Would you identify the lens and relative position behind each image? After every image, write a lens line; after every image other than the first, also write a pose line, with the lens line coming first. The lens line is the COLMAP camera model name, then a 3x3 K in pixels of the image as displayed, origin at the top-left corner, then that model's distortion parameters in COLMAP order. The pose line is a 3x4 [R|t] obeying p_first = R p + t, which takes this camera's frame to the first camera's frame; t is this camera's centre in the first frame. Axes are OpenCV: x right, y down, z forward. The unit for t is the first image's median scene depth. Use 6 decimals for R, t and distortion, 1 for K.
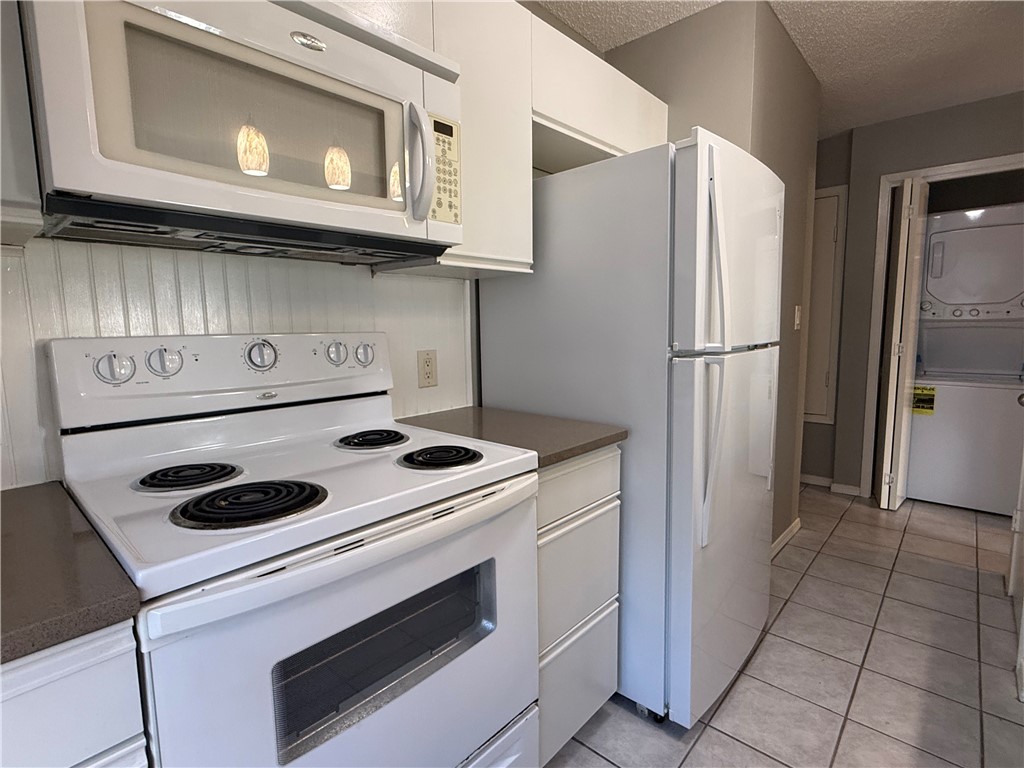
lens RADIAL K [[510.5, 0, 508.4], [0, 510.5, 386.3], [0, 0, 1]] dist [0.000332, 0.000651]
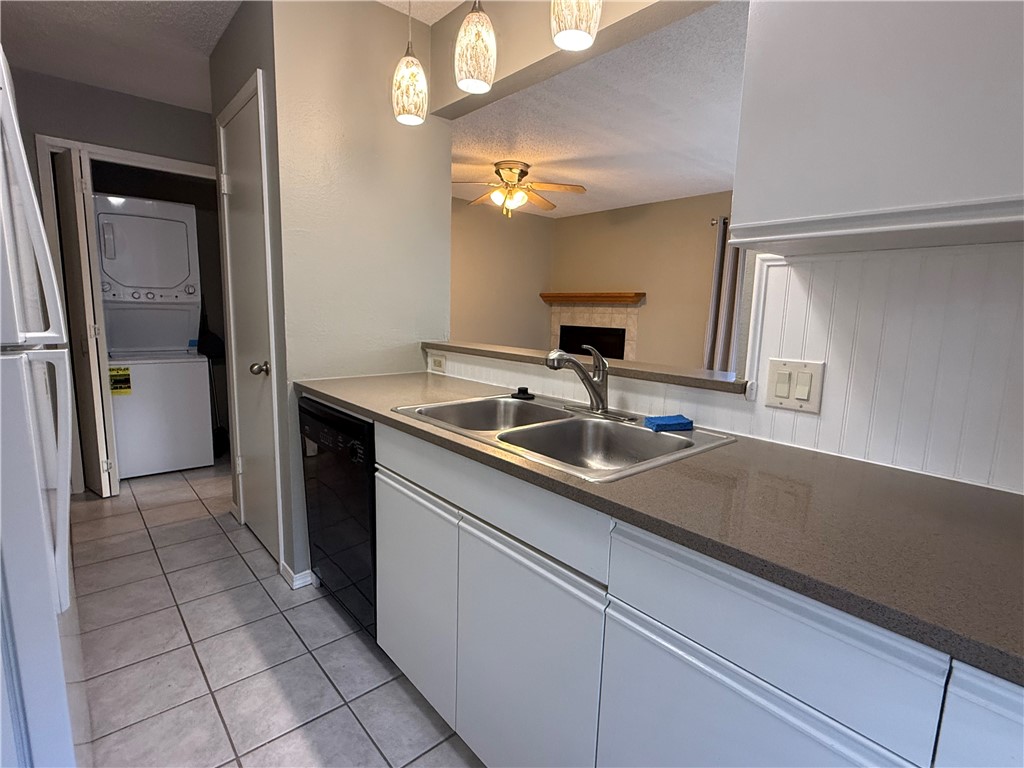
lens RADIAL K [[510.5, 0, 508.4], [0, 510.5, 386.3], [0, 0, 1]] dist [0.000332, 0.000651]
pose [[0.117965, -0.131368, 0.984290, -0.112795], [0.091374, 0.988442, 0.120971, -0.016760], [-0.988805, 0.075668, 0.128605, 0.131532]]
